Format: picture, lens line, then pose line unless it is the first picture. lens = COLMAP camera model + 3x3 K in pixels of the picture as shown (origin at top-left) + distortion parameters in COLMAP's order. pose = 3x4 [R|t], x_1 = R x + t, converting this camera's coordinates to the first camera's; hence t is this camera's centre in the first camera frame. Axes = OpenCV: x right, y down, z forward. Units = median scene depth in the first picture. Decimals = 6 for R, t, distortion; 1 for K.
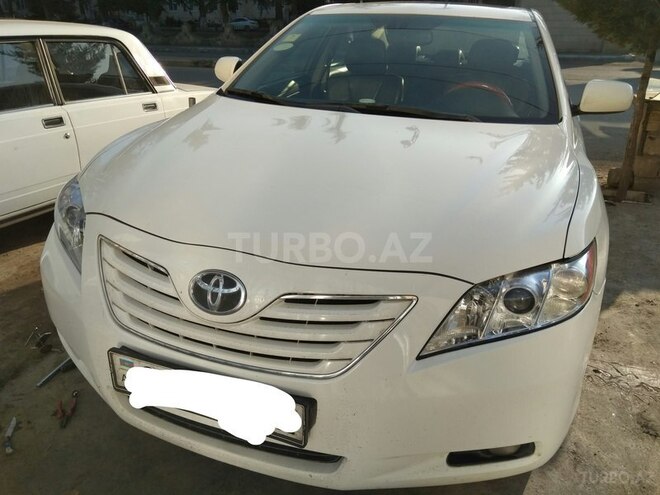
lens RADIAL K [[524.6, 0, 330.3], [0, 524.6, 242.8], [0, 0, 1]] dist [0.013345, -0.005504]
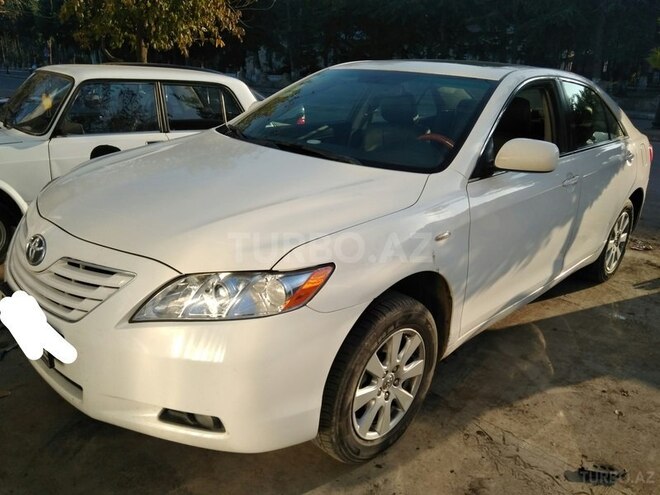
lens RADIAL K [[524.6, 0, 326.6], [0, 524.6, 250.6], [0, 0, 1]] dist [0.013345, -0.005504]
pose [[0.919981, 0.152724, -0.360986, 0.444739], [-0.180045, 0.982714, -0.043087, 0.006096], [0.348166, 0.104633, 0.931575, -0.030843]]
